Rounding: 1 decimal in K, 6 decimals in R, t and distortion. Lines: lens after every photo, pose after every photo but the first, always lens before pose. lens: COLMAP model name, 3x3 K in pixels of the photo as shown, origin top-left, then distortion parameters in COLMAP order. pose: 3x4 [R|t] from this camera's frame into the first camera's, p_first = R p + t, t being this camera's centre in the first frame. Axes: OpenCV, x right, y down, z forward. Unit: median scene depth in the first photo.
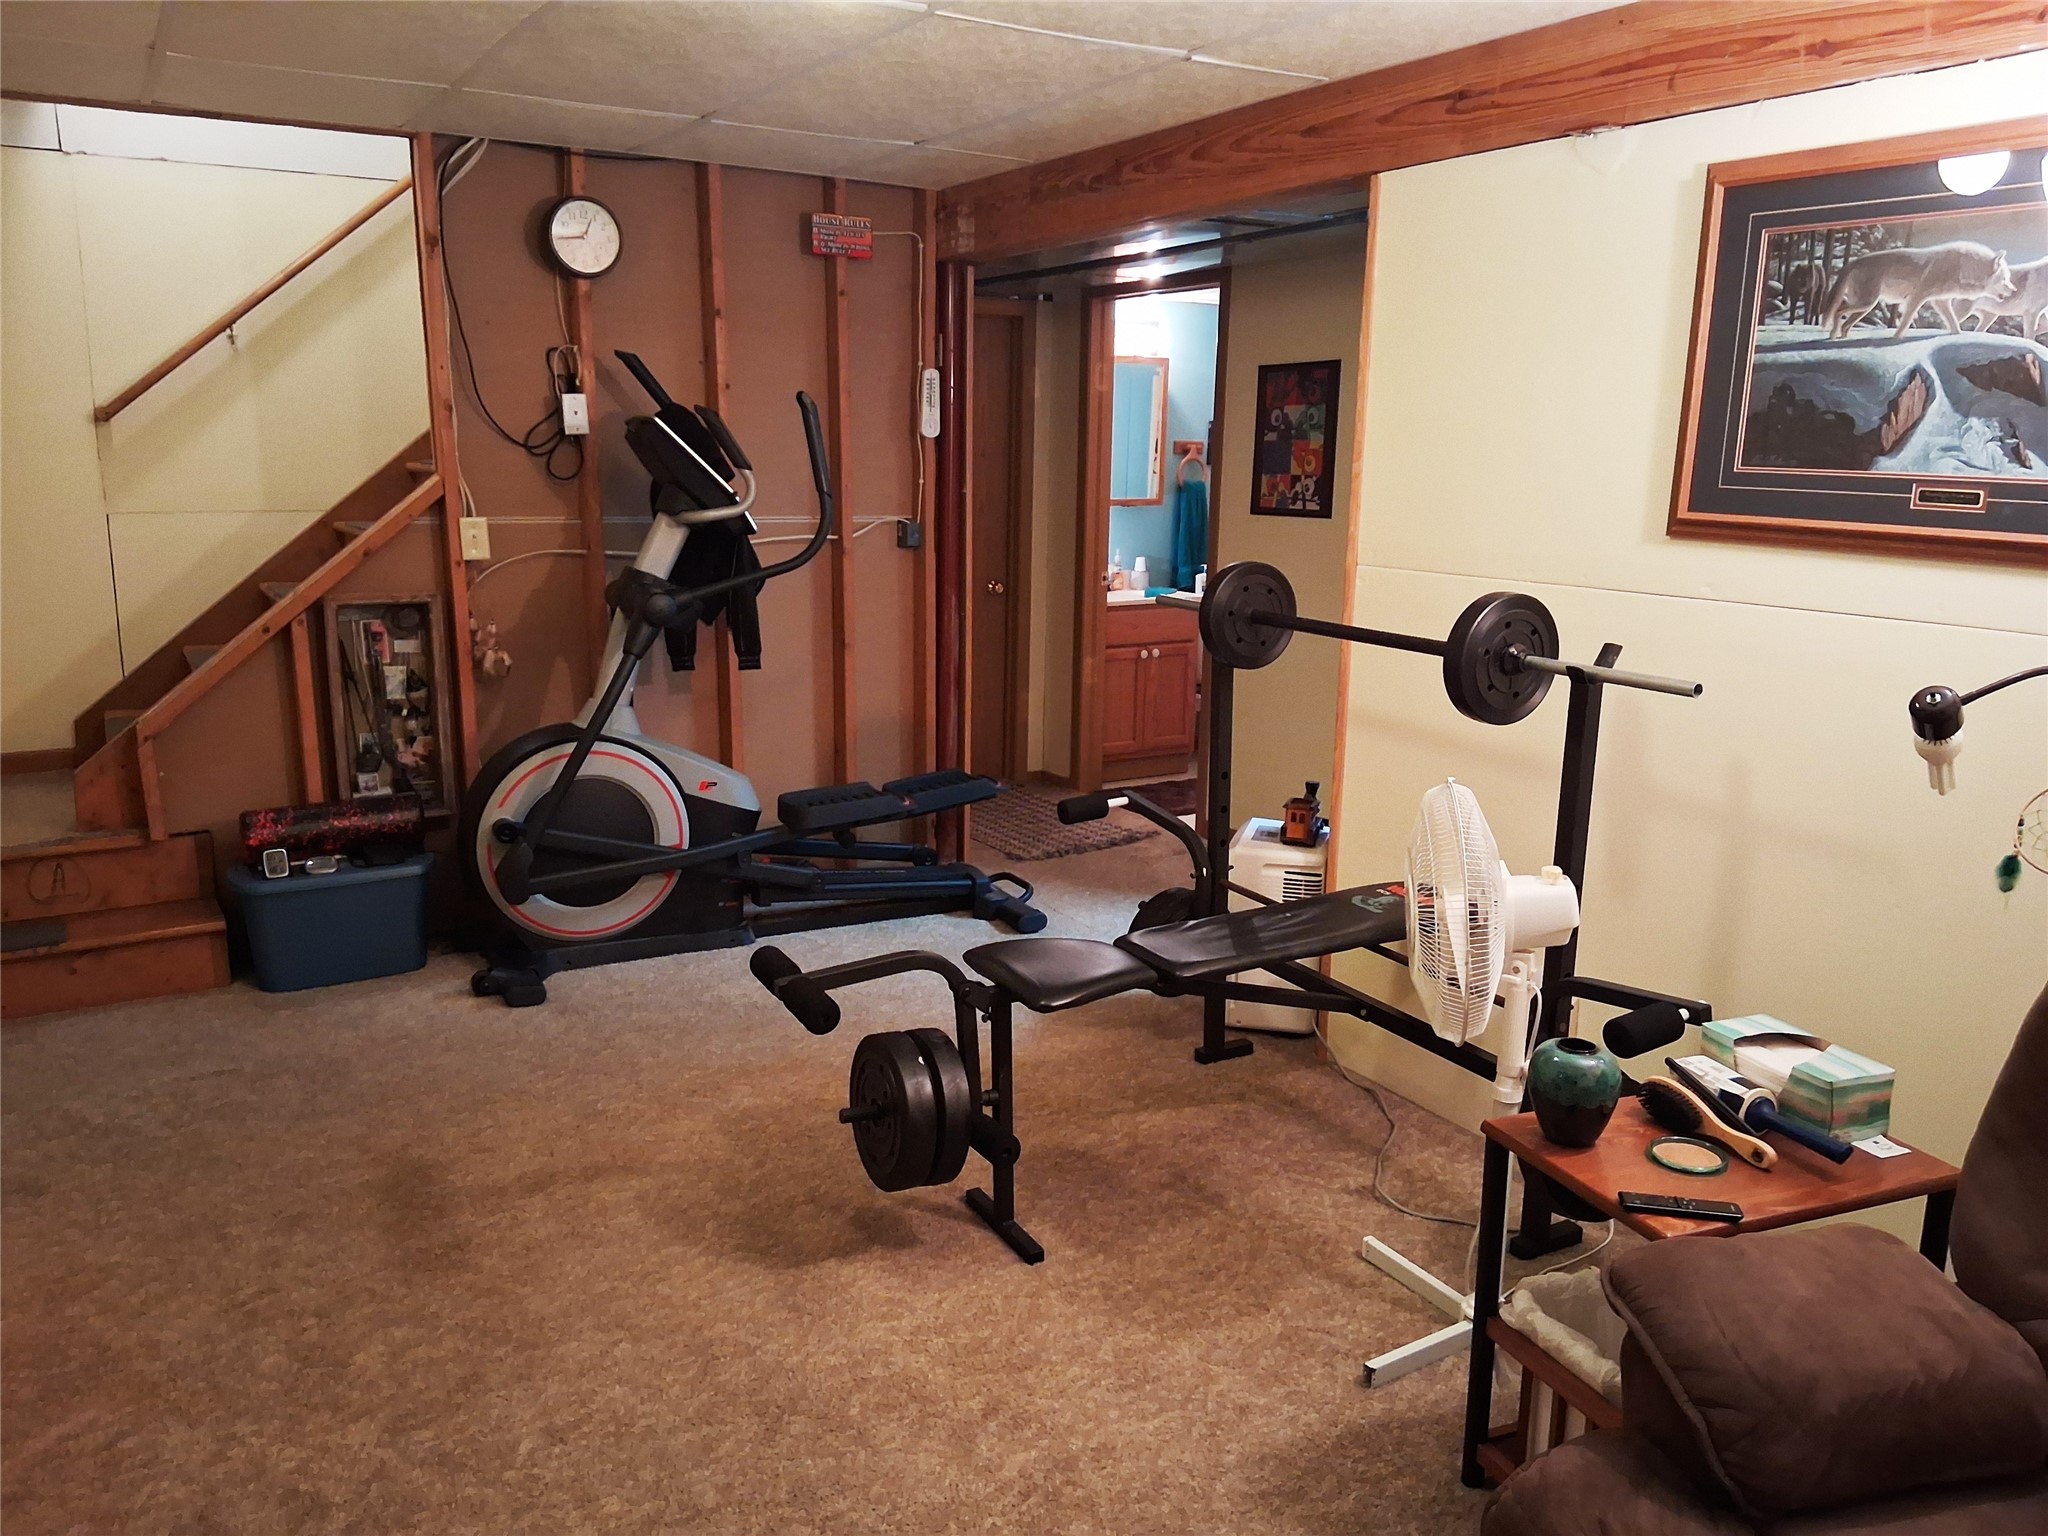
lens RADIAL K [[1523.2, 0, 1024.0], [0, 1523.2, 768.0], [0, 0, 1]] dist [0.114385, -0.169874]
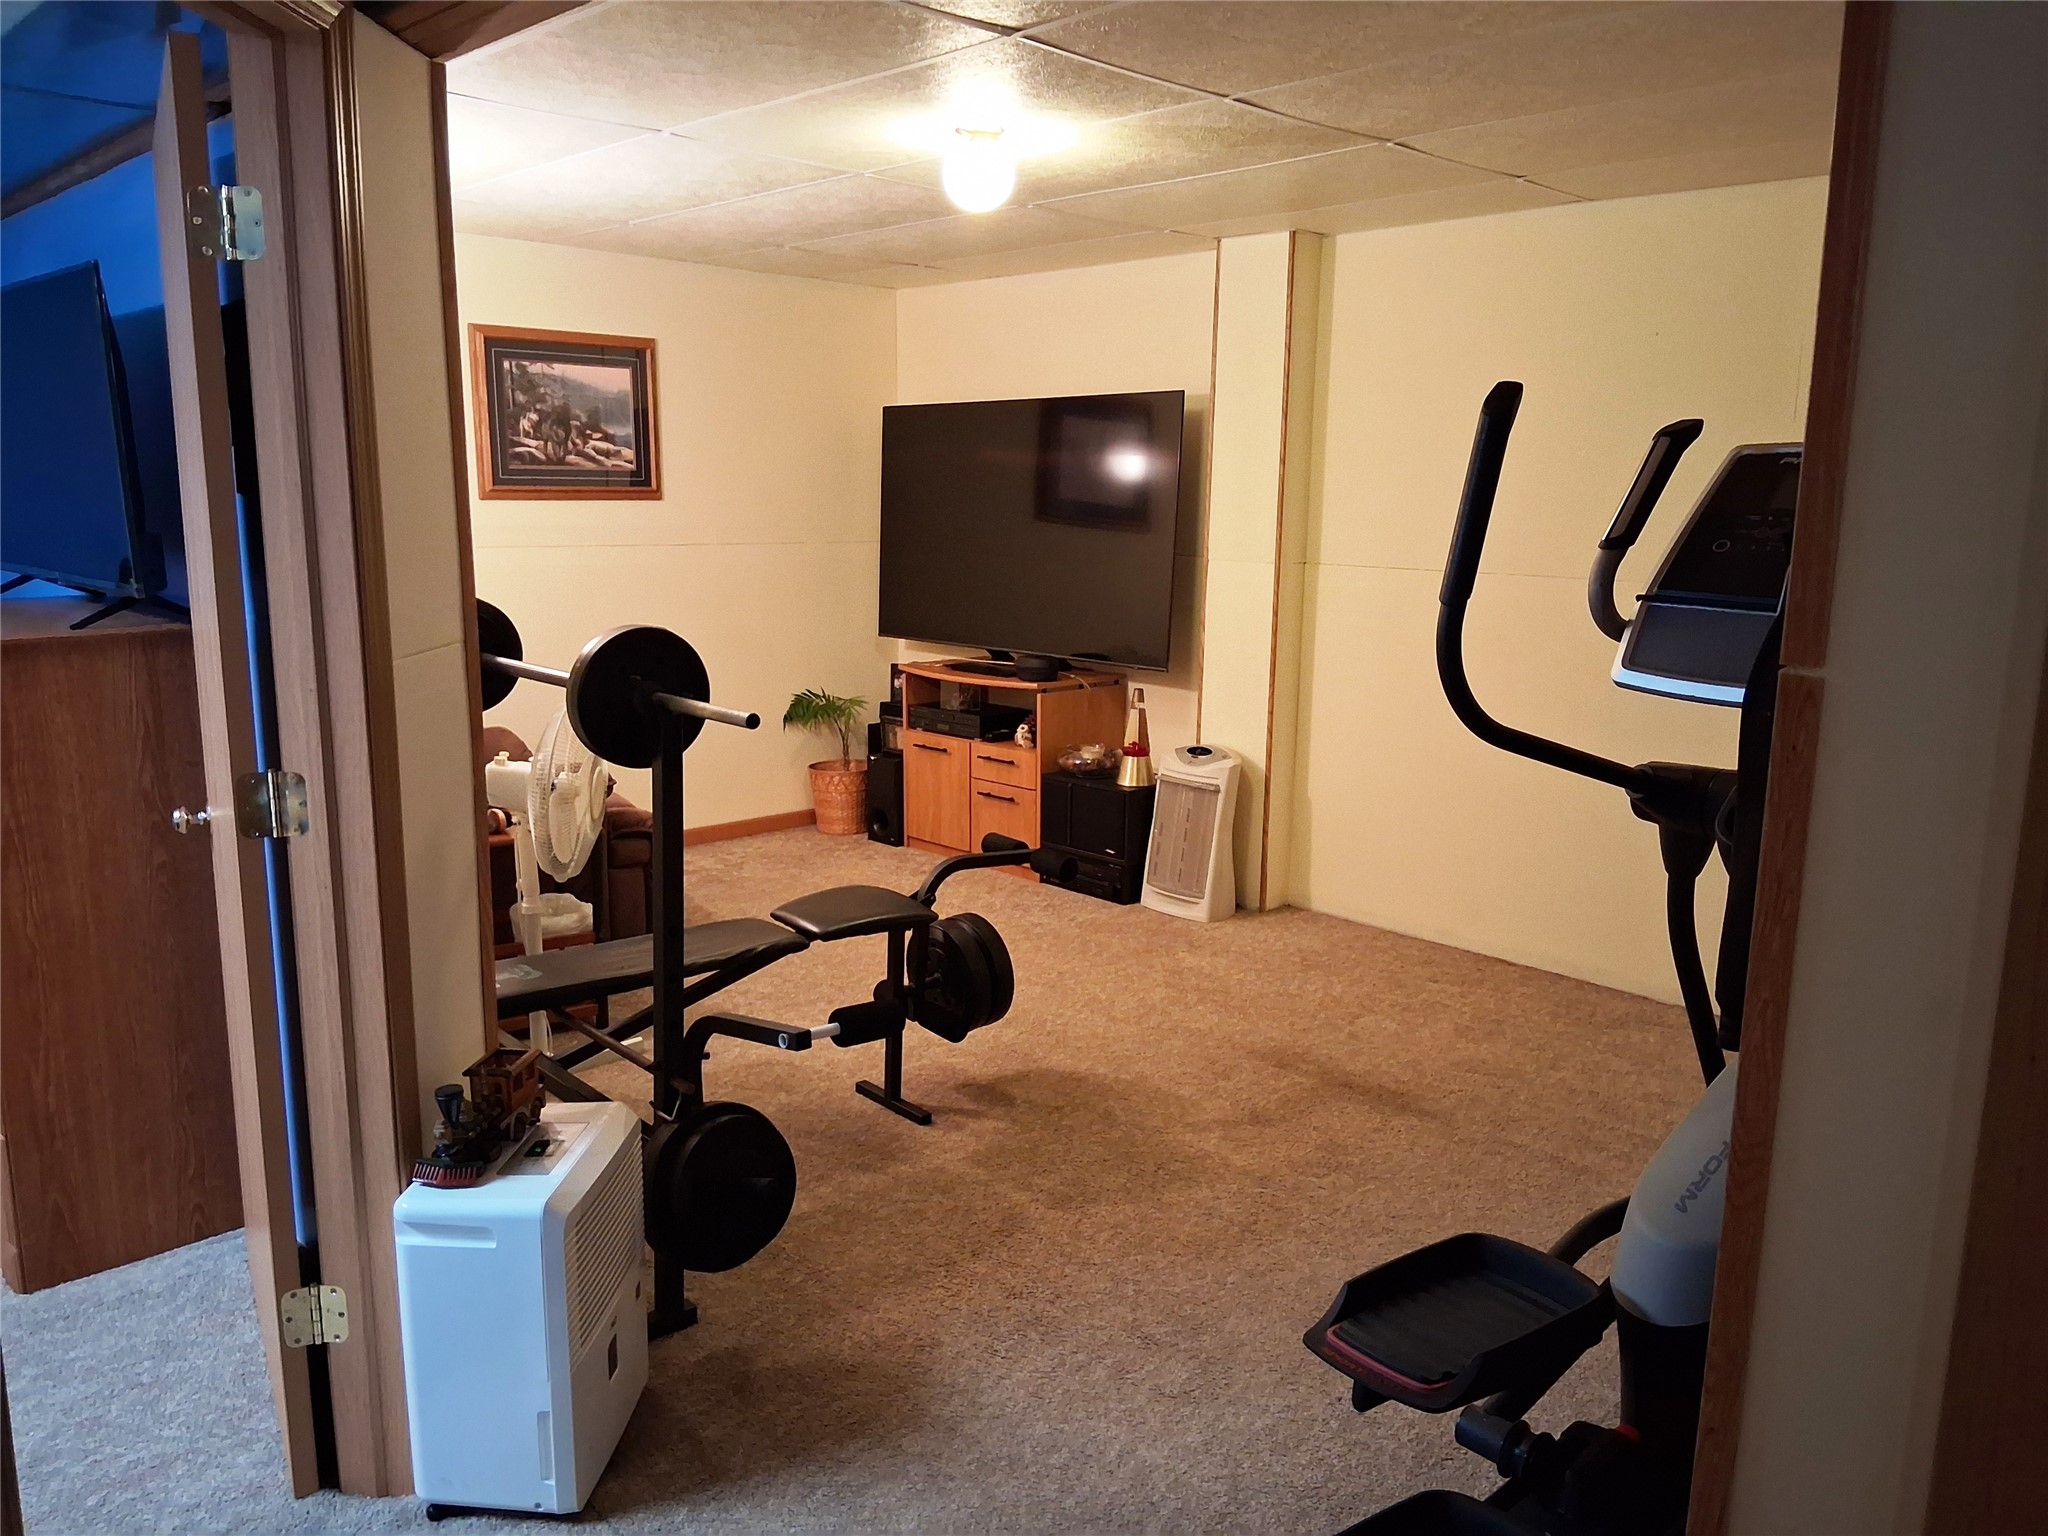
lens RADIAL K [[1523.2, 0, 1024.0], [0, 1523.2, 768.0], [0, 0, 1]] dist [0.114385, -0.169874]
pose [[-0.972281, 0.018502, -0.233081, 0.111860], [-0.074034, 0.921211, 0.381954, -0.288141], [0.221784, 0.388623, -0.894307, 1.337549]]
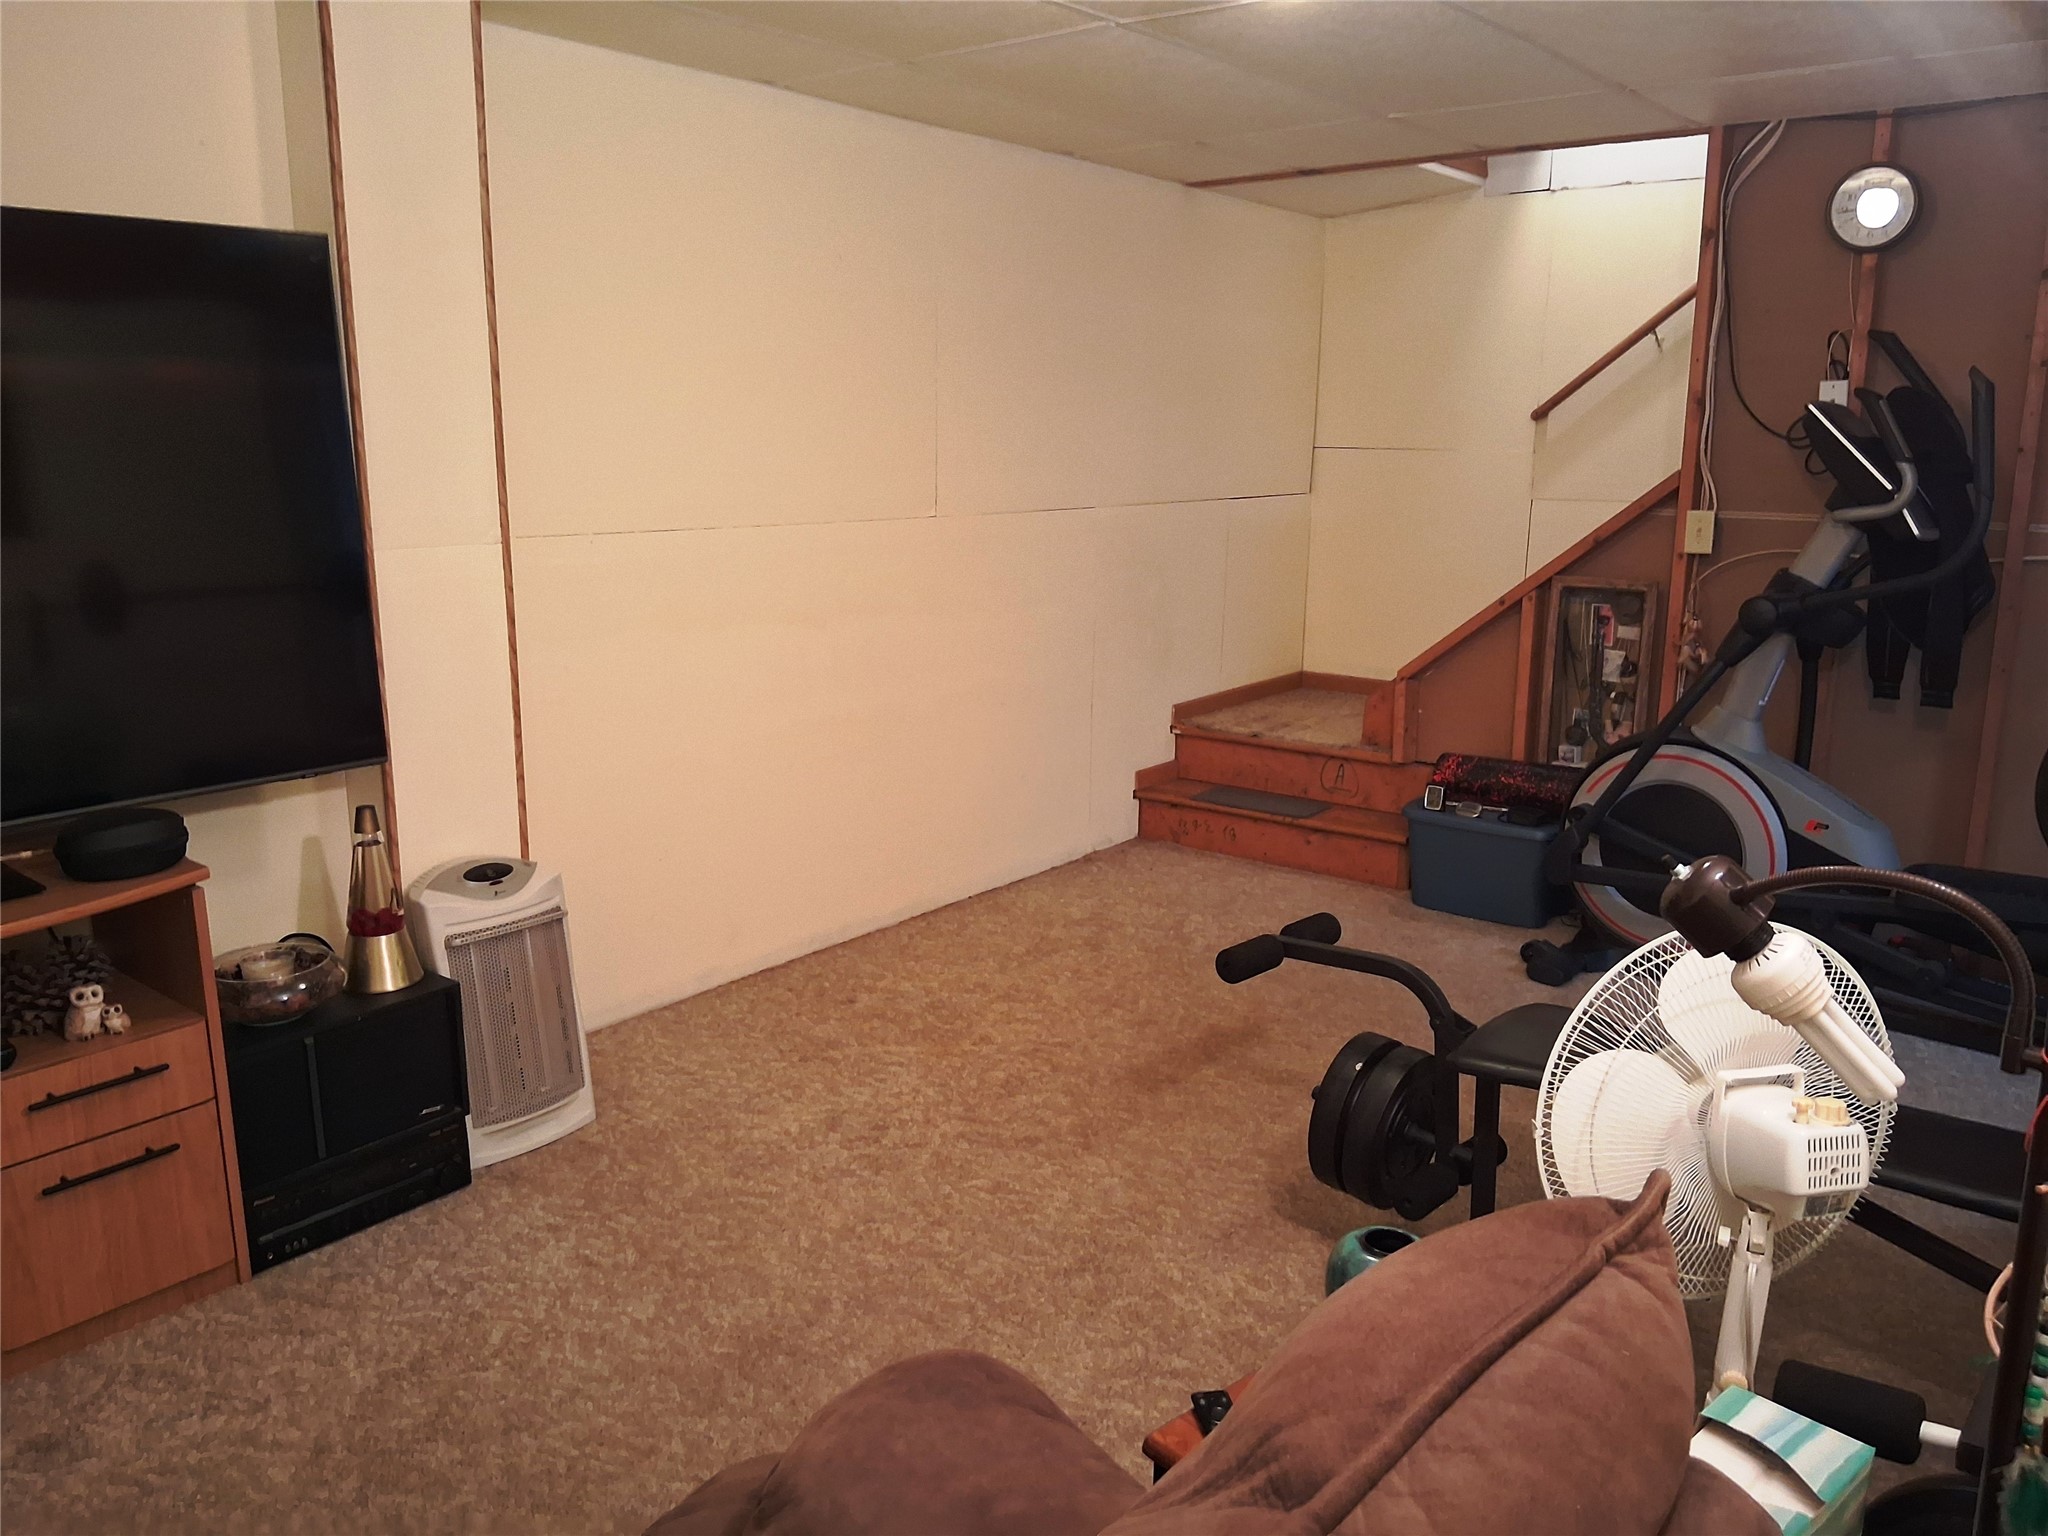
lens RADIAL K [[1523.2, 0, 1024.0], [0, 1523.2, 768.0], [0, 0, 1]] dist [0.114385, -0.169874]
pose [[0.357235, 0.194286, -0.913584, 0.429569], [-0.197636, 0.971702, 0.129364, -0.045468], [0.912865, 0.134344, 0.385524, 0.247998]]
